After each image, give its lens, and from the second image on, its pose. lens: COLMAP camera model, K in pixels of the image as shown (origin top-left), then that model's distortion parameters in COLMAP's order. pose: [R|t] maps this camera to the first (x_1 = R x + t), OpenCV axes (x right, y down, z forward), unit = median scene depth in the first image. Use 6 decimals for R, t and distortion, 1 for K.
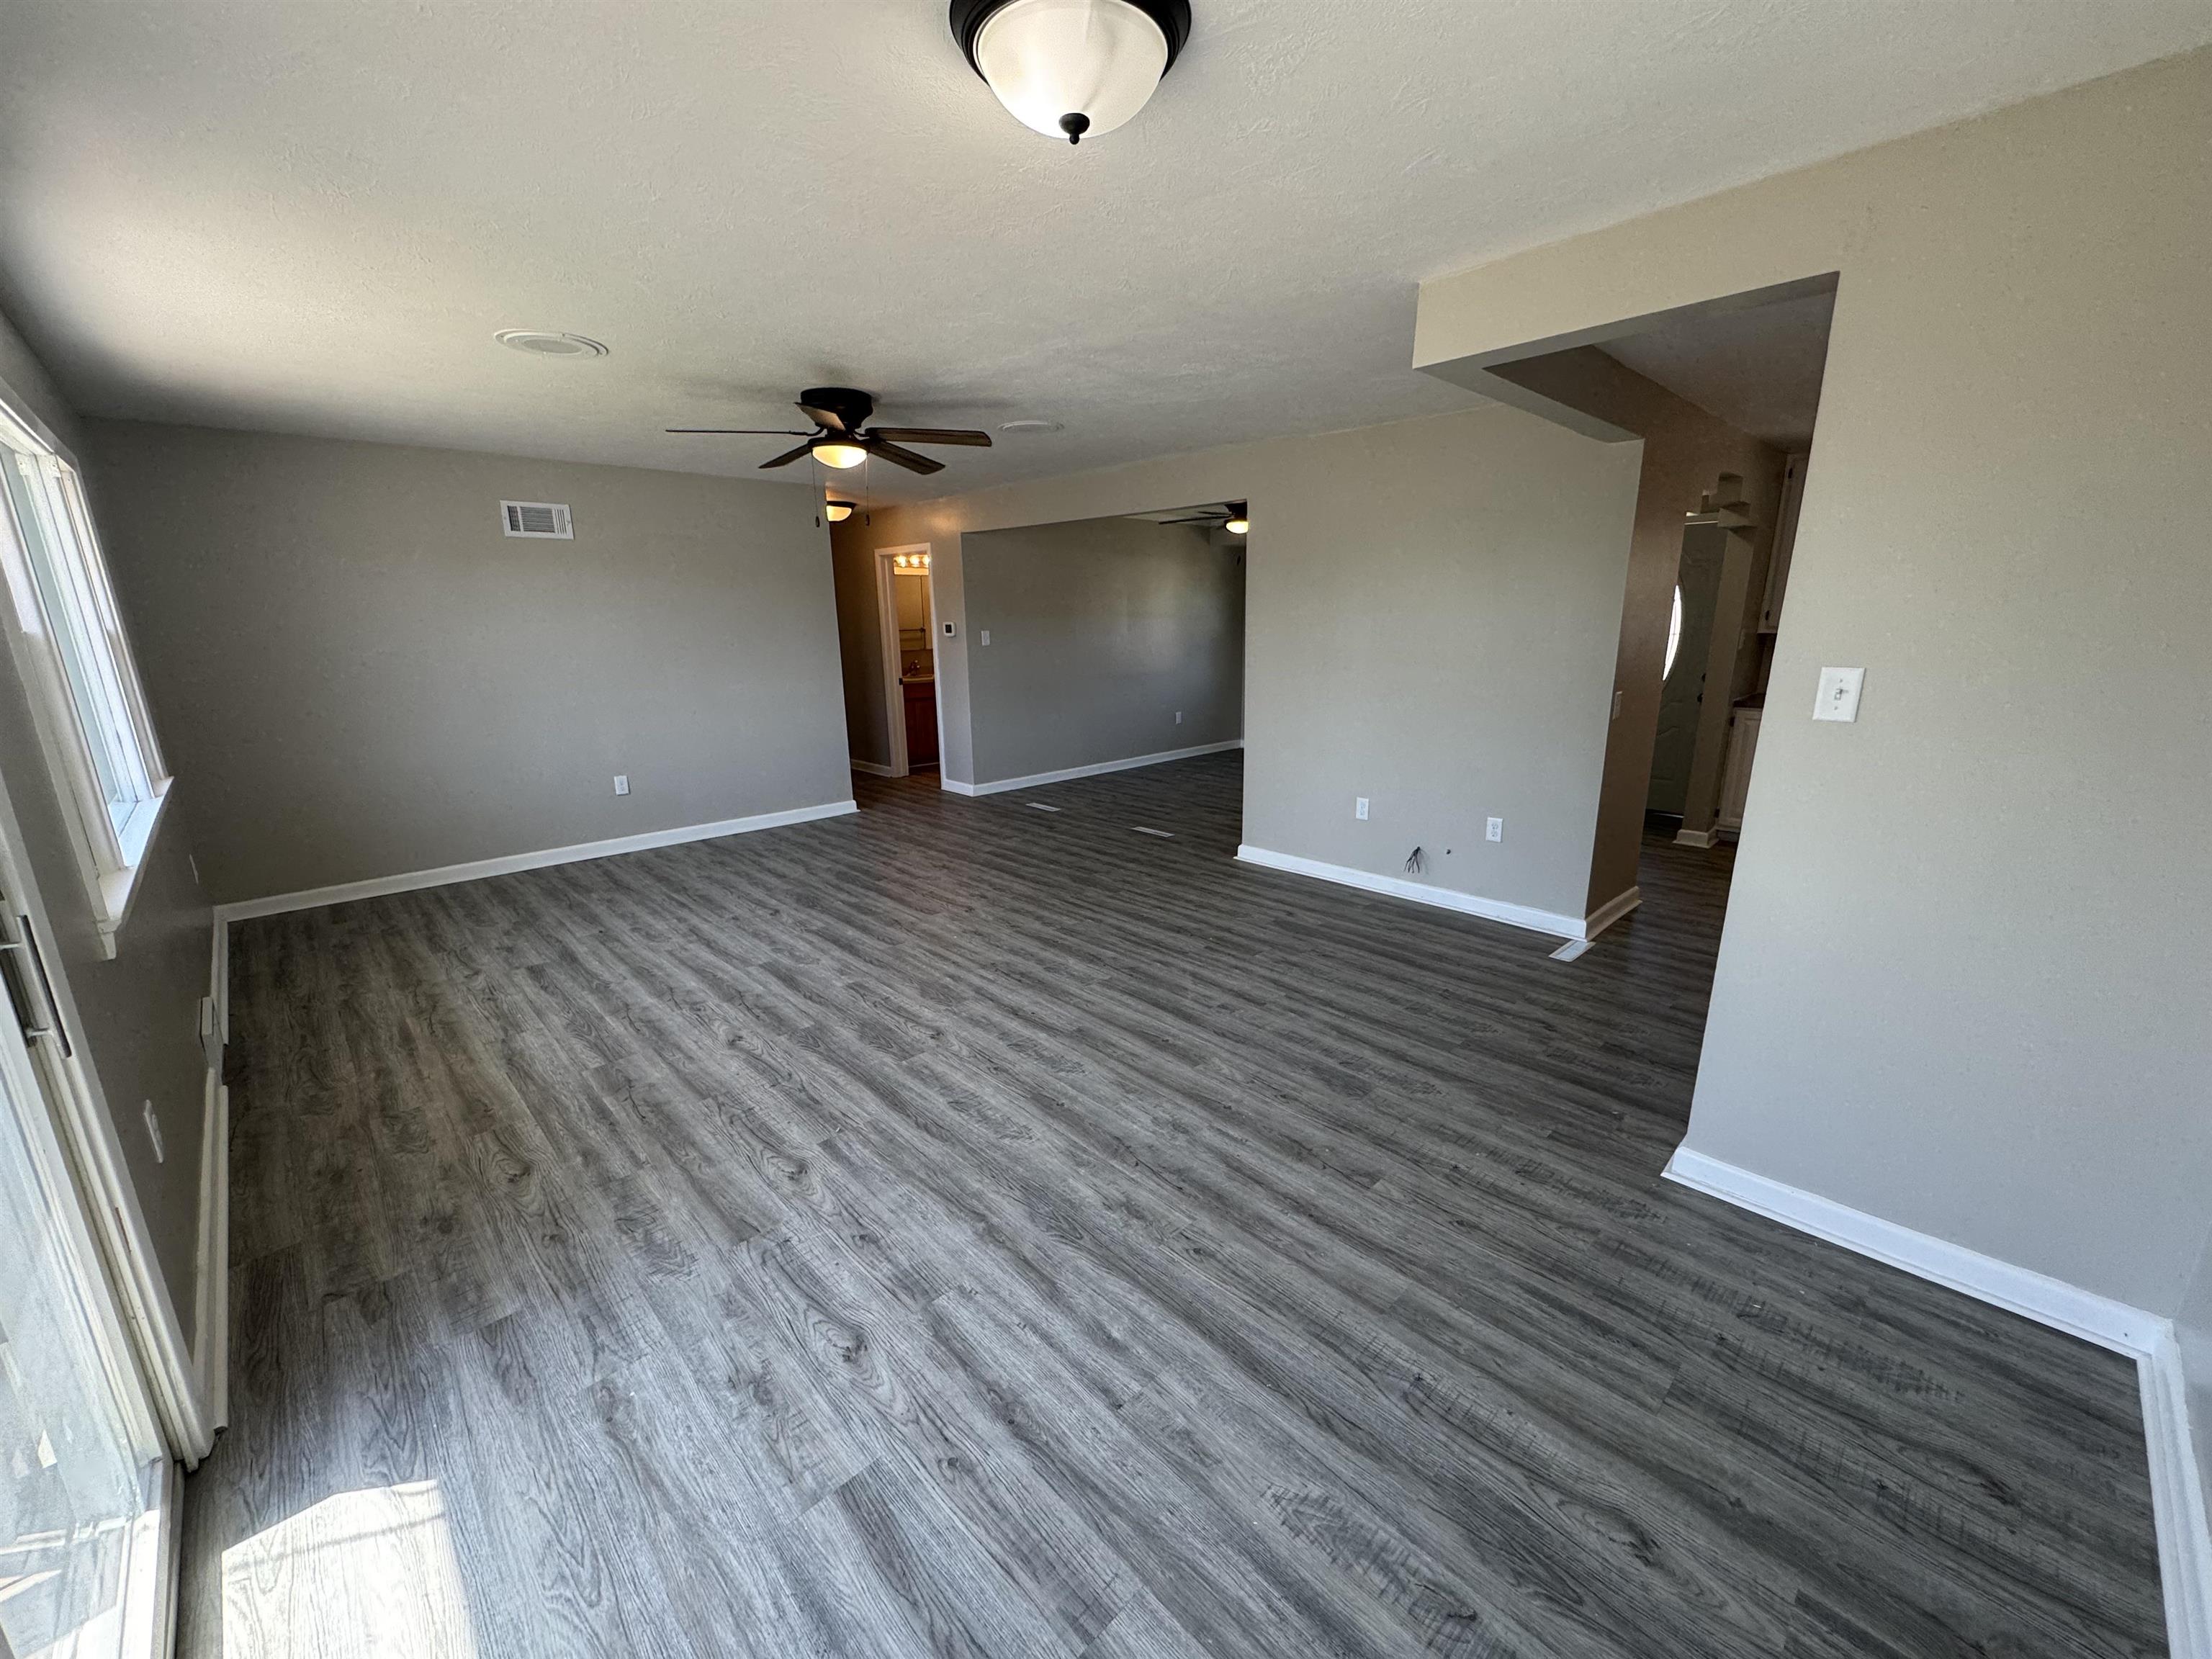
lens RADIAL K [[880.2, 0, 1104.5], [0, 880.2, 831.2], [0, 0, 1]] dist [-0.002040, -0.000067]
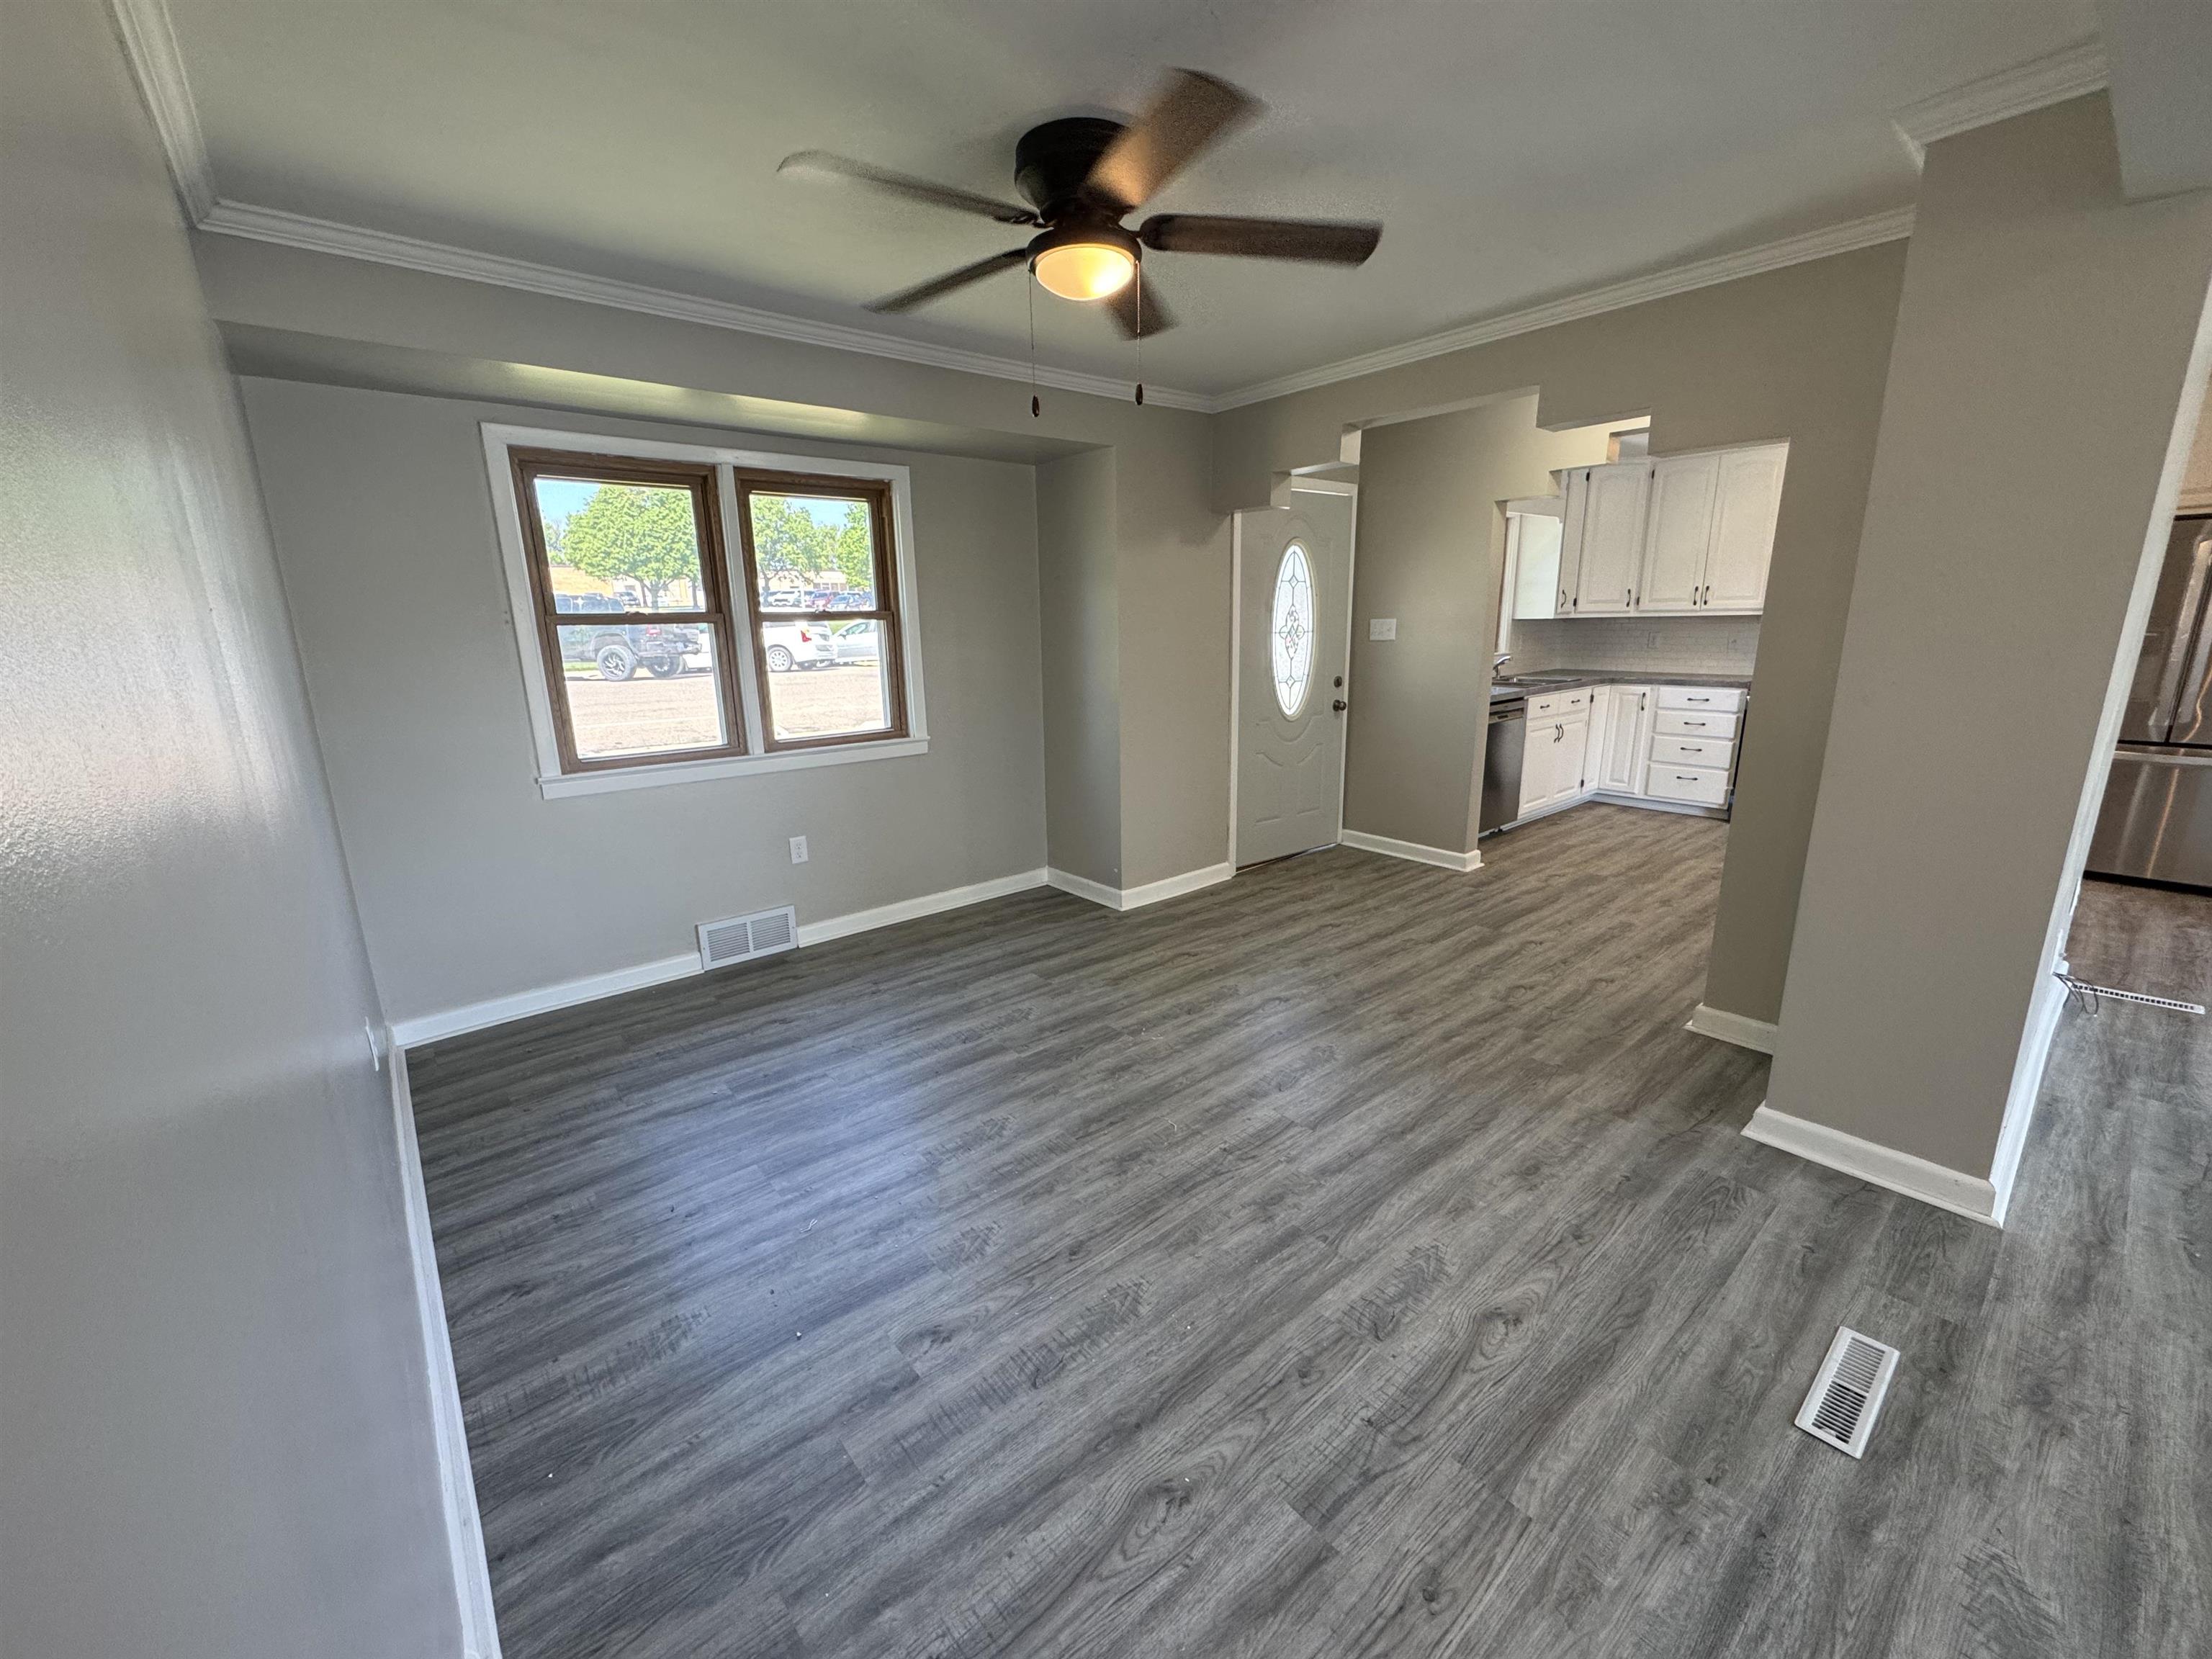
lens RADIAL K [[880.2, 0, 1105.1], [0, 880.2, 830.8], [0, 0, 1]] dist [-0.002040, -0.000067]
pose [[0.066779, -0.226304, 0.971765, -0.295889], [0.260164, 0.944197, 0.202005, -0.446145], [-0.963252, 0.239329, 0.121929, 1.906283]]
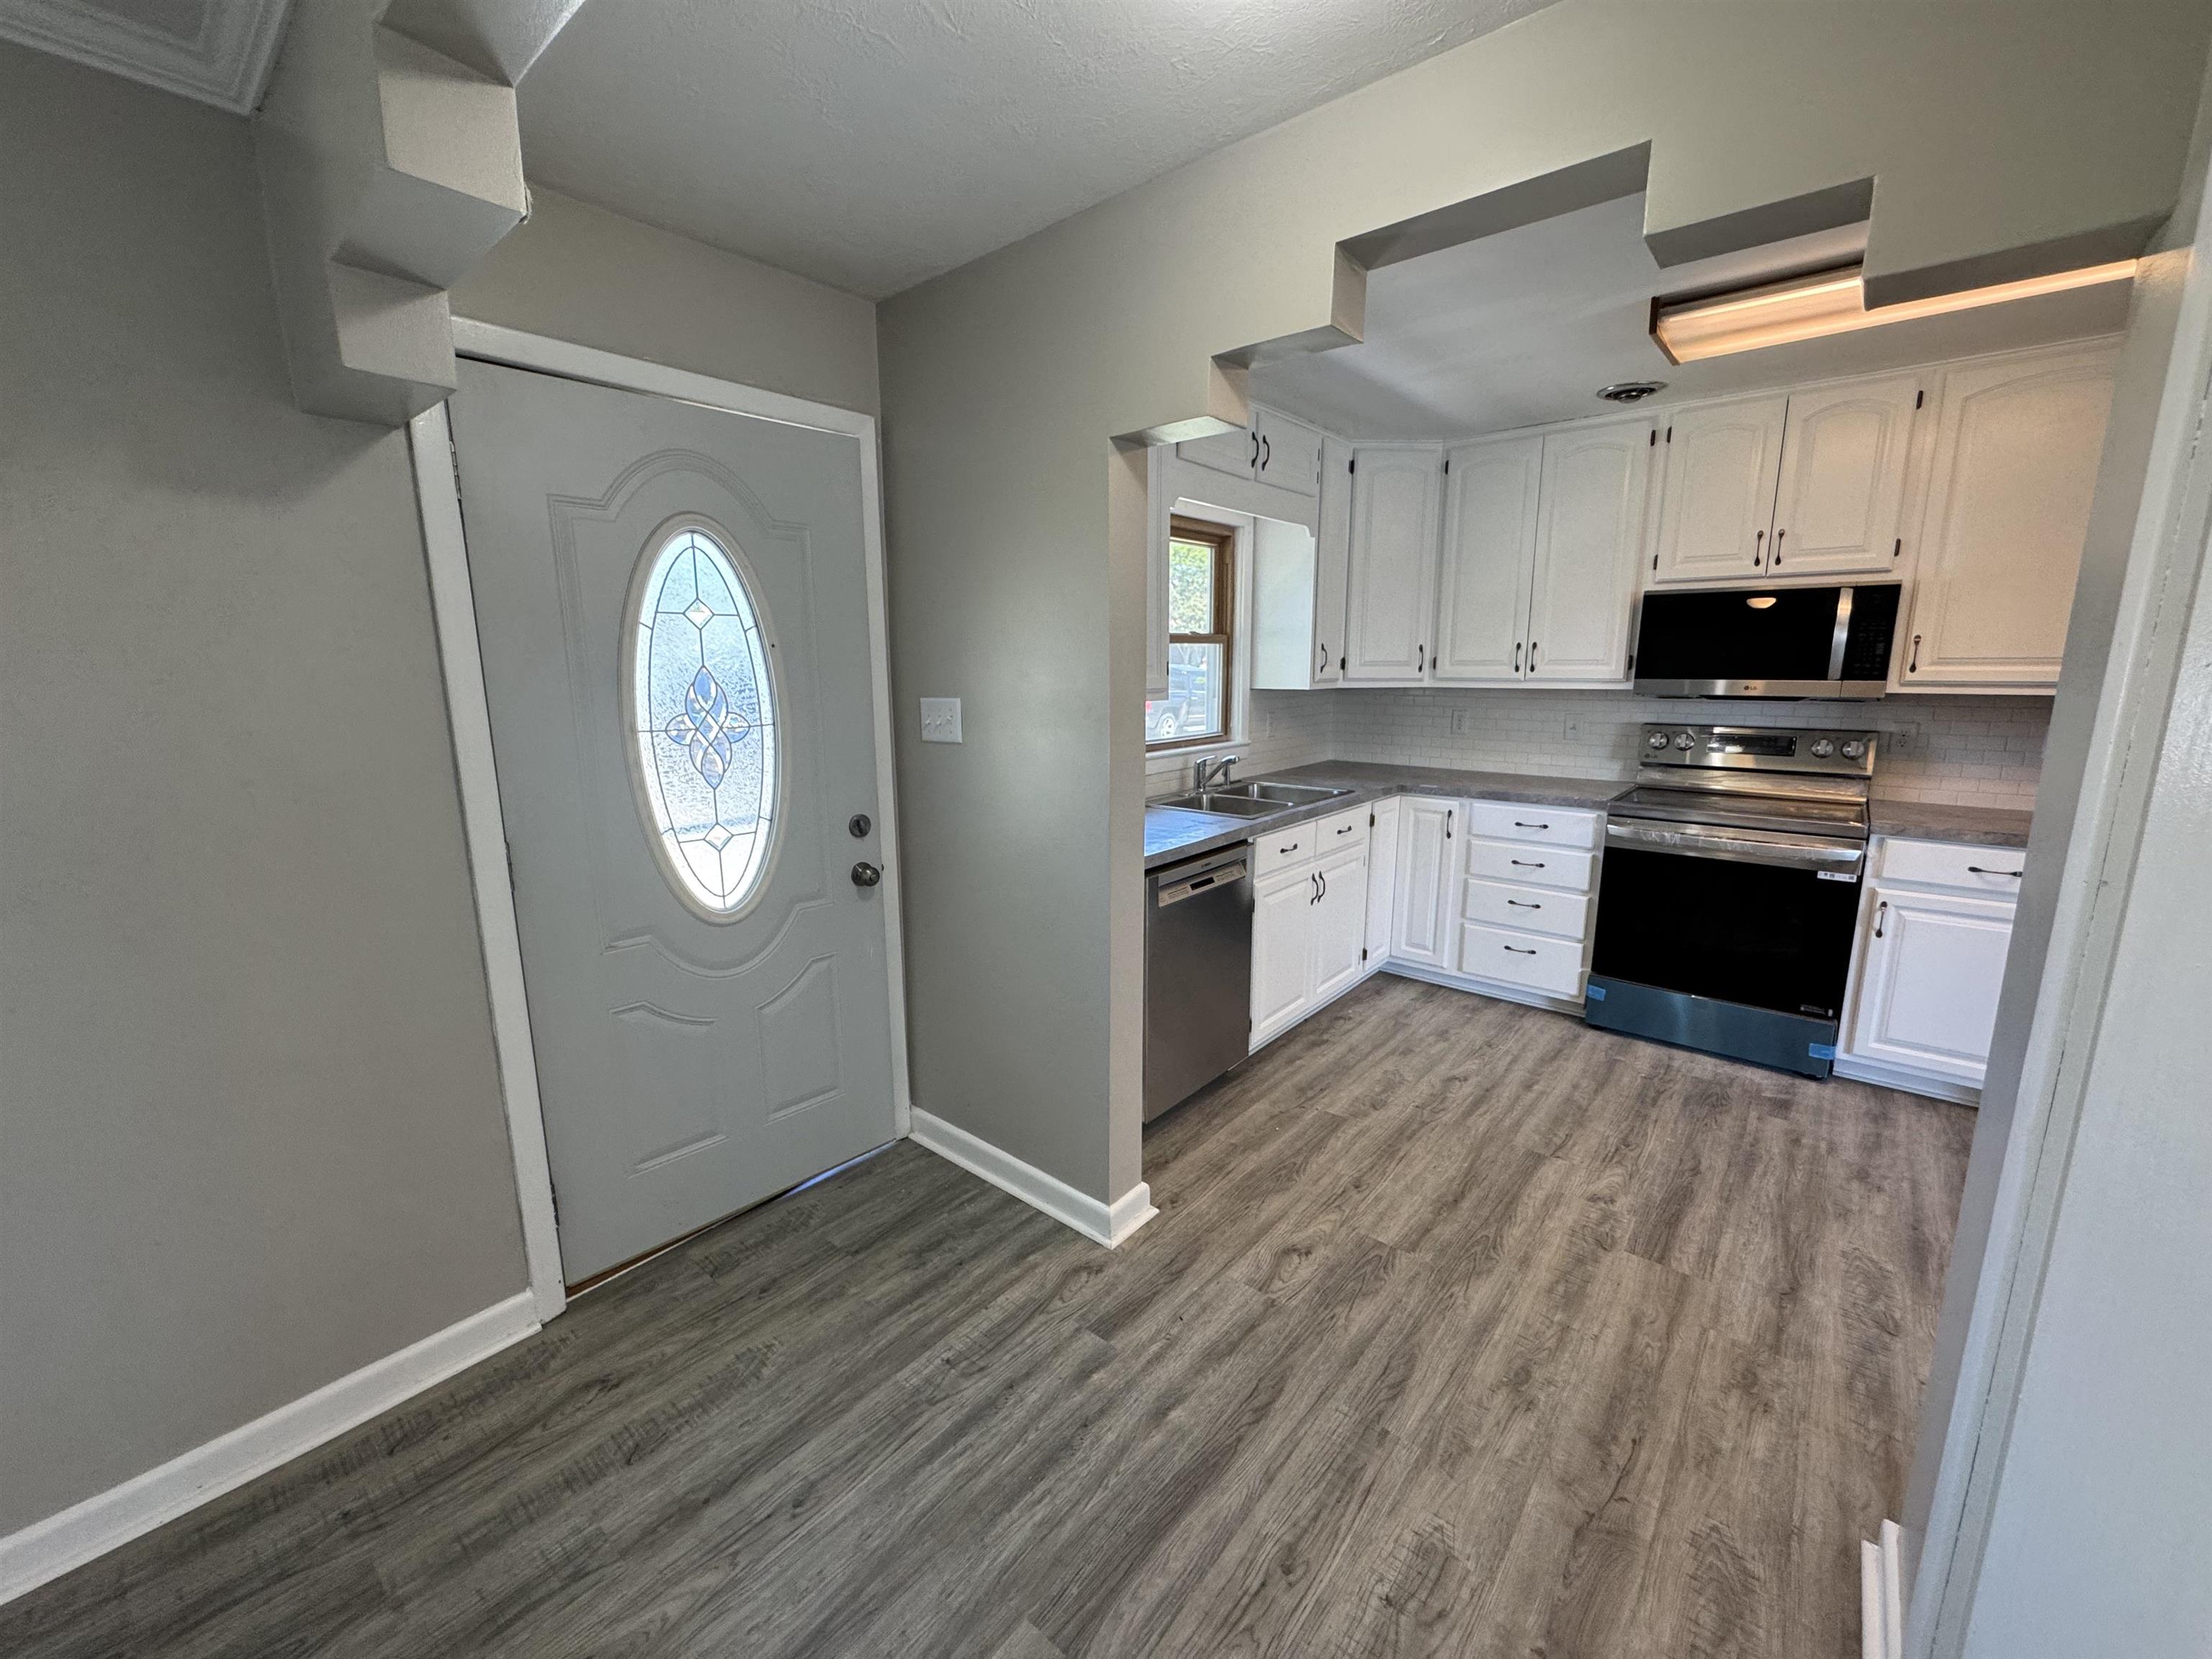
lens RADIAL K [[880.2, 0, 1104.8], [0, 880.2, 830.6], [0, 0, 1]] dist [-0.002040, -0.000067]
pose [[-0.105348, -0.176034, 0.978731, 0.468609], [0.247294, 0.948652, 0.197242, -0.373136], [-0.963196, 0.262814, -0.056406, 1.522330]]
